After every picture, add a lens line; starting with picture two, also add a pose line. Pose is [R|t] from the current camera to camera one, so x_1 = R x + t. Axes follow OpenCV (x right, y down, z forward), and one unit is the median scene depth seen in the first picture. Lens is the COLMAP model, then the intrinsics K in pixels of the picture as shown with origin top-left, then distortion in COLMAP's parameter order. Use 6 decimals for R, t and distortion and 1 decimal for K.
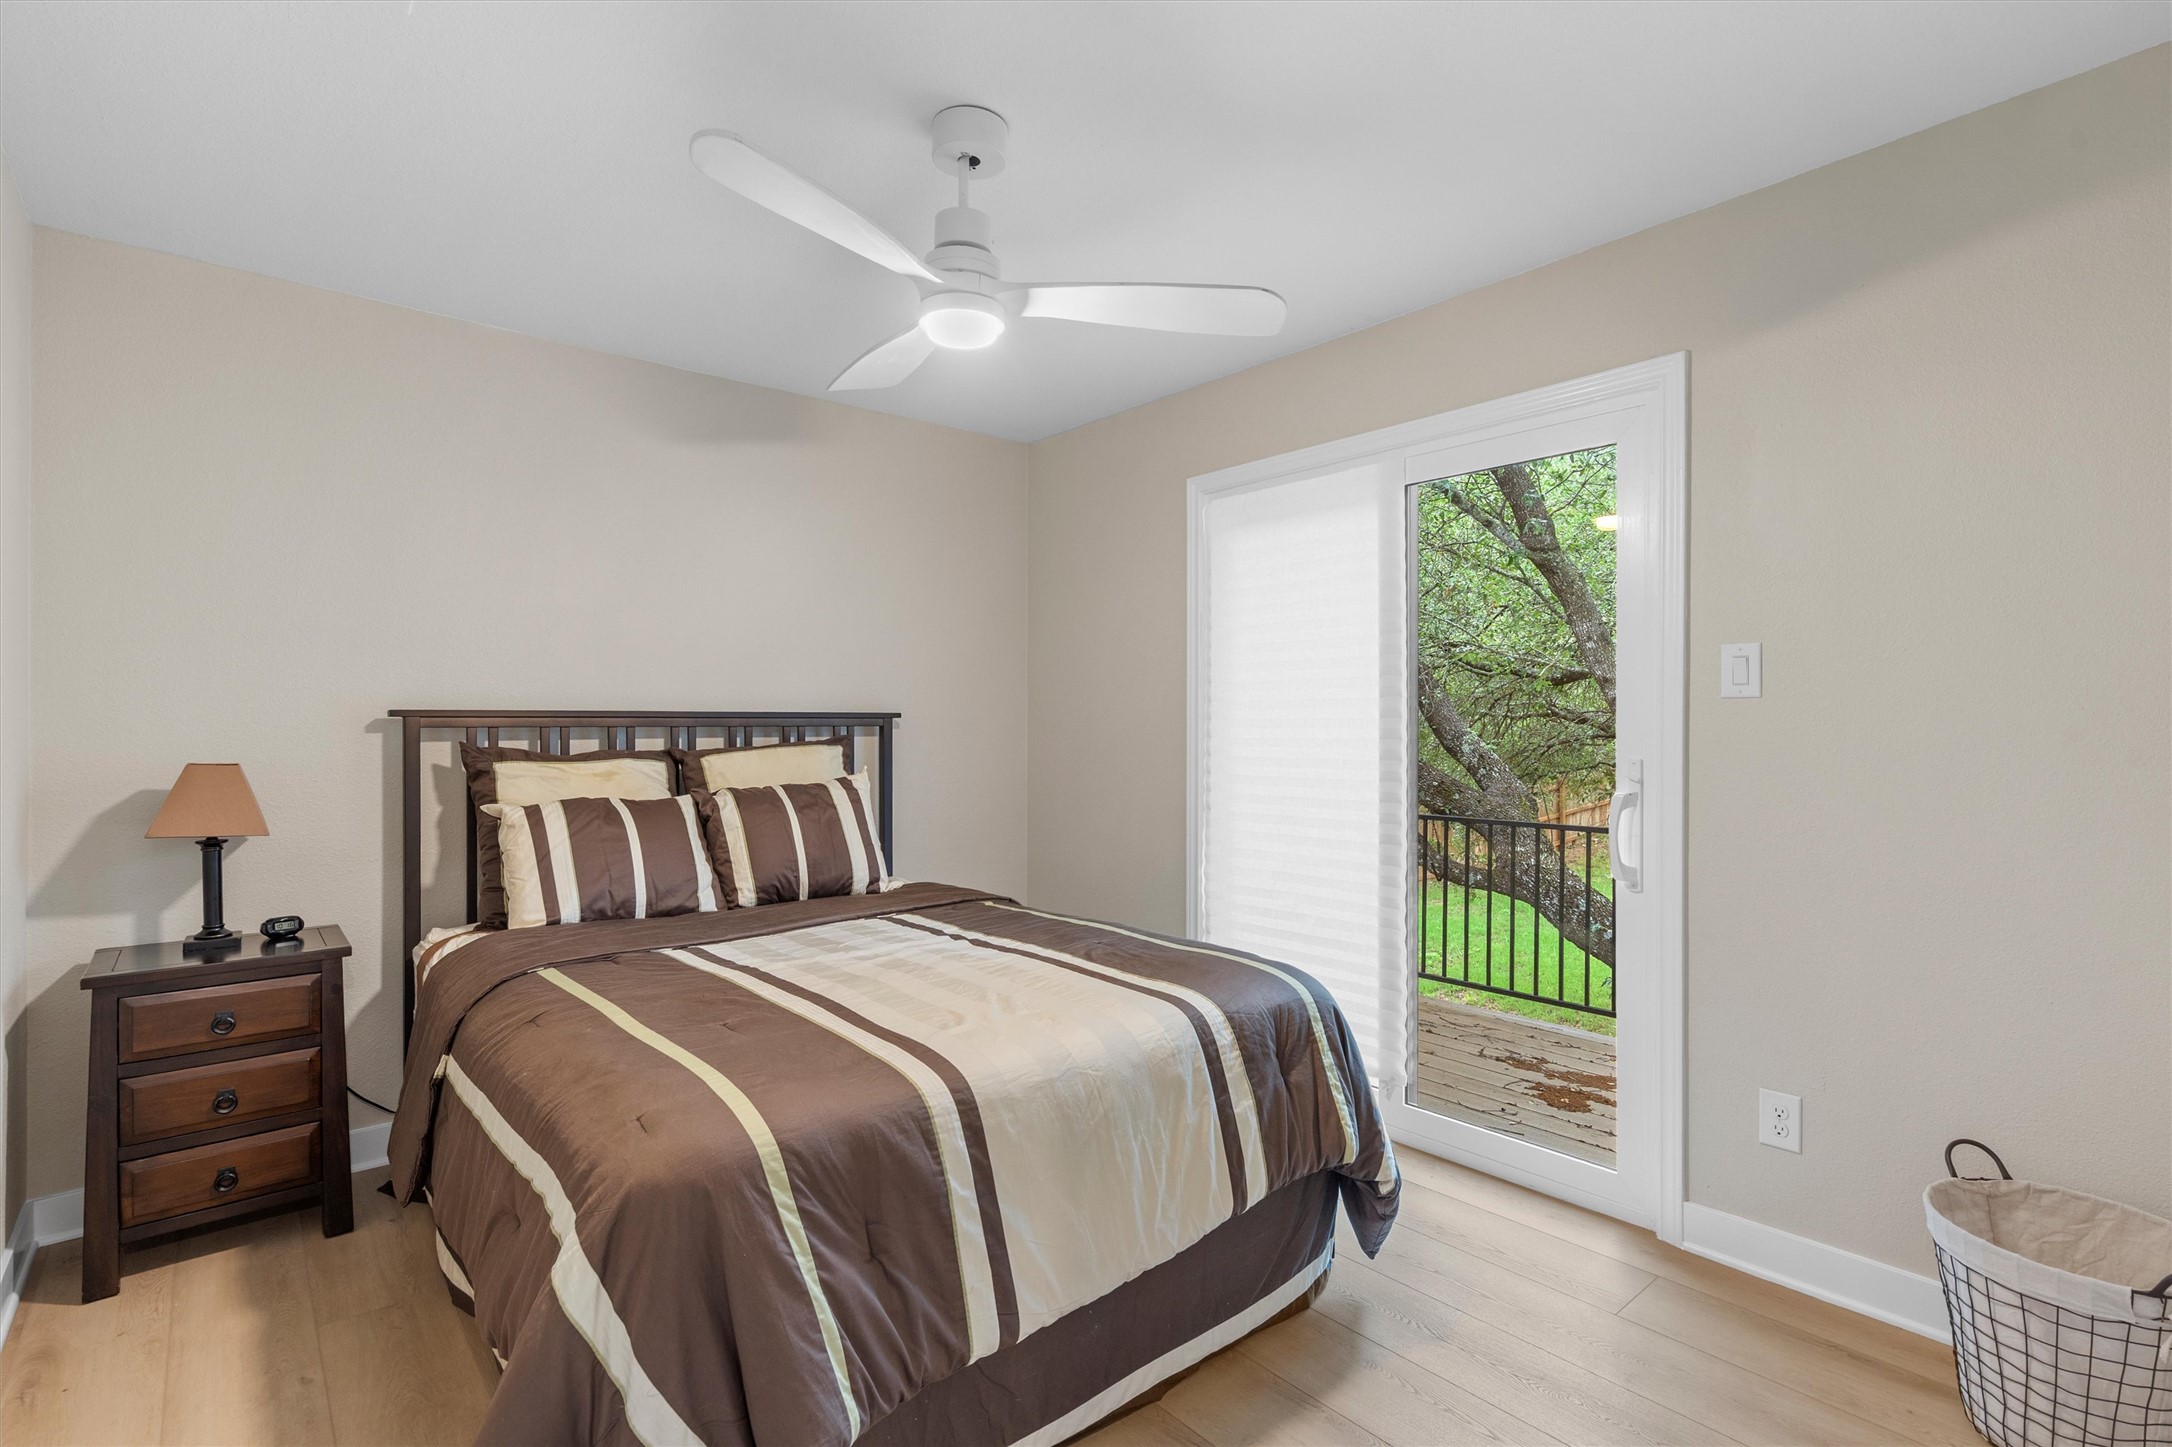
lens RADIAL K [[986.8, 0, 1083.0], [0, 986.8, 731.0], [0, 0, 1]] dist [-0.000414, 0.000345]
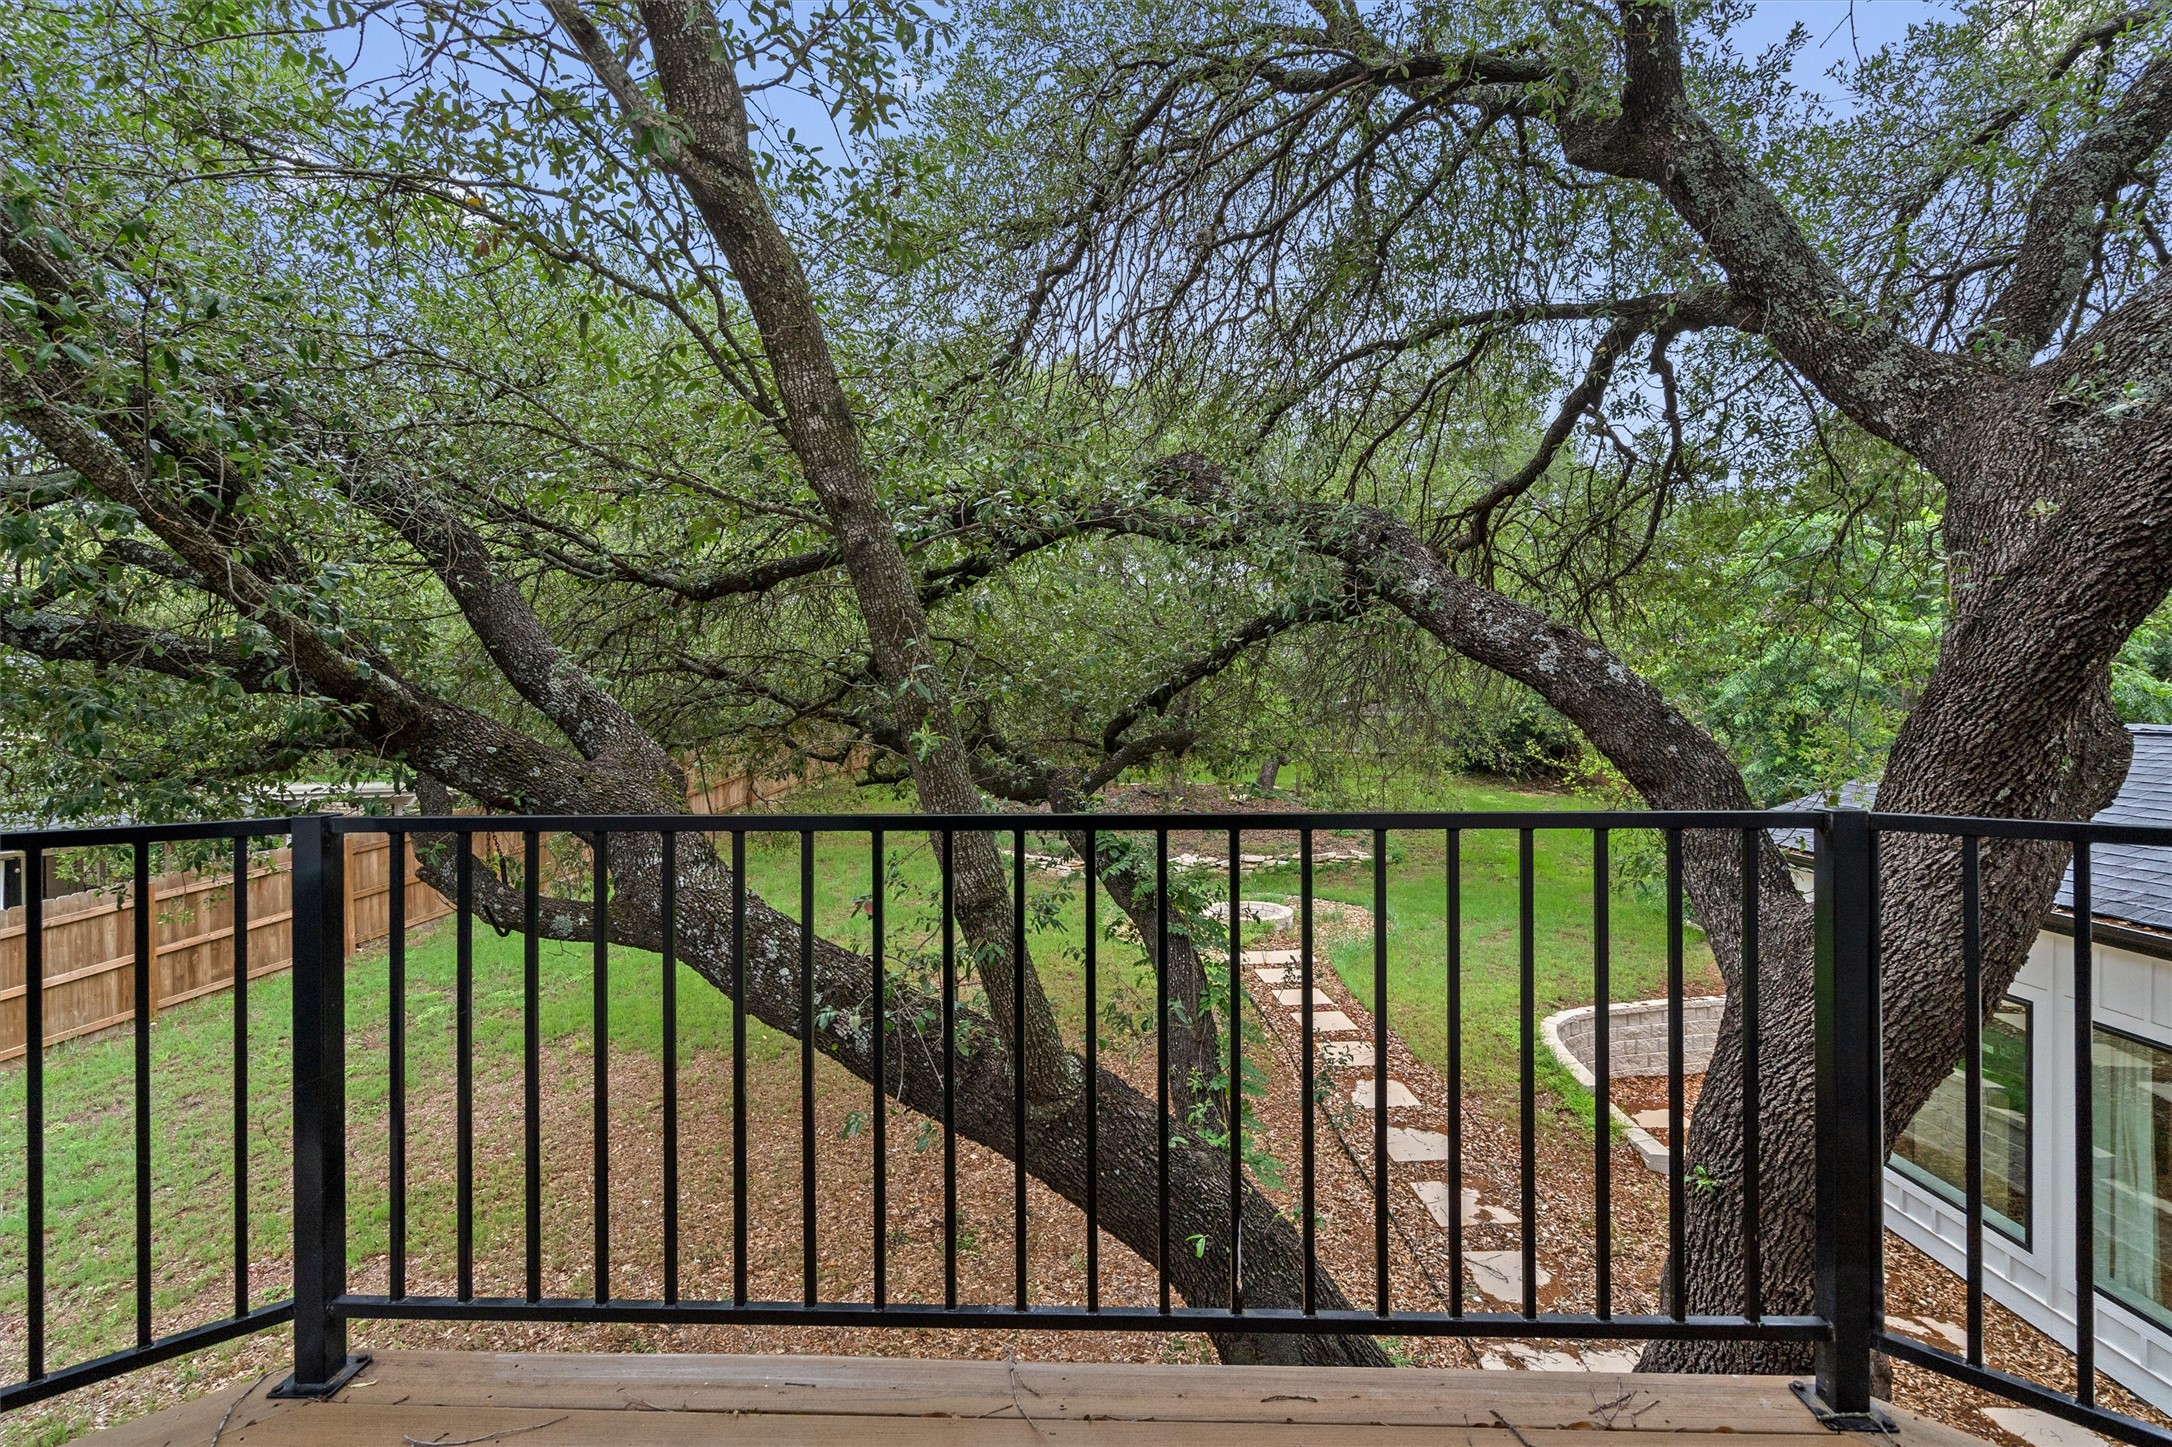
lens RADIAL K [[986.8, 0, 1083.0], [0, 986.8, 731.0], [0, 0, 1]] dist [-0.000414, 0.000345]
pose [[0.661975, -0.000585, 0.749526, 0.175542], [0.006578, 0.999966, -0.005030, 0.048636], [-0.749497, 0.008260, 0.661956, 0.428683]]
